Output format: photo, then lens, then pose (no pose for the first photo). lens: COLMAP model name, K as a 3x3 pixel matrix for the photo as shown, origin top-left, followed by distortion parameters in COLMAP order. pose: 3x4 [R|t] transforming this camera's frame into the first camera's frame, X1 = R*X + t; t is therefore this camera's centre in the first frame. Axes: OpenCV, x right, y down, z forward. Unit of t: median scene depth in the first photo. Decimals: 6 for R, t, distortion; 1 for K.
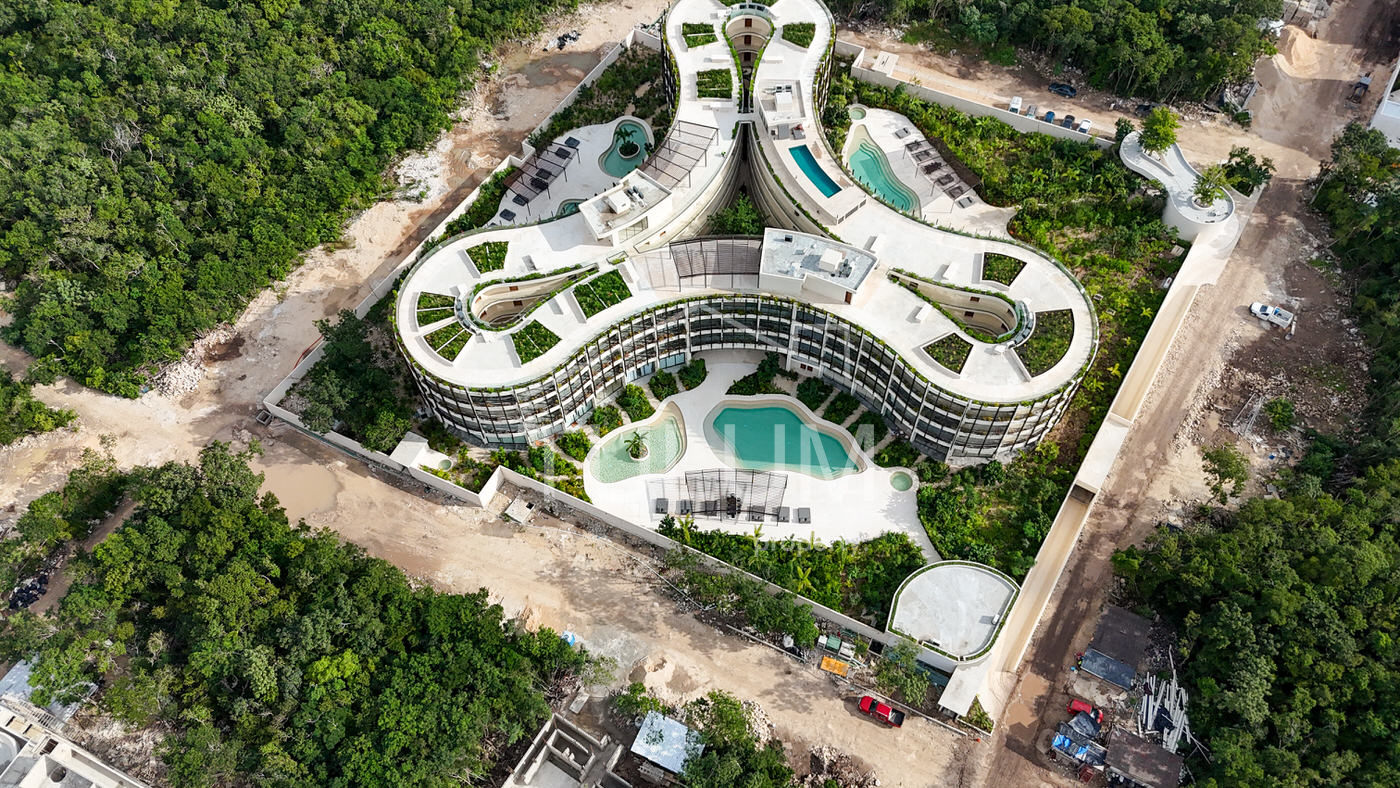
lens RADIAL K [[1023.8, 0, 700.0], [0, 1023.8, 394.0], [0, 0, 1]] dist [0.073170, -0.077647]
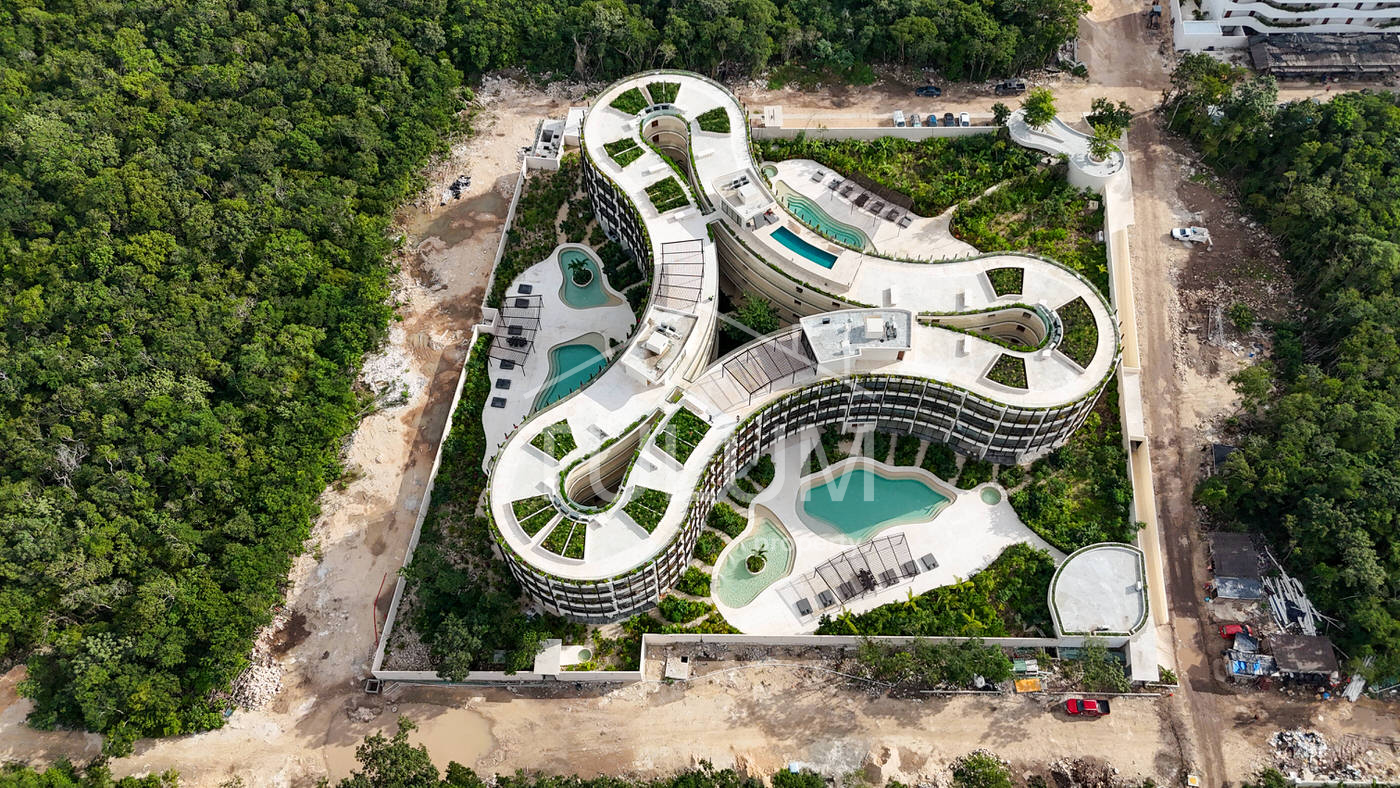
lens RADIAL K [[1023.8, 0, 700.0], [0, 1023.8, 394.0], [0, 0, 1]] dist [0.073170, -0.077647]
pose [[0.908110, -0.355328, 0.221537, -0.271227], [0.353583, 0.934125, 0.048878, -0.168606], [-0.224311, 0.033945, 0.973926, 0.014778]]
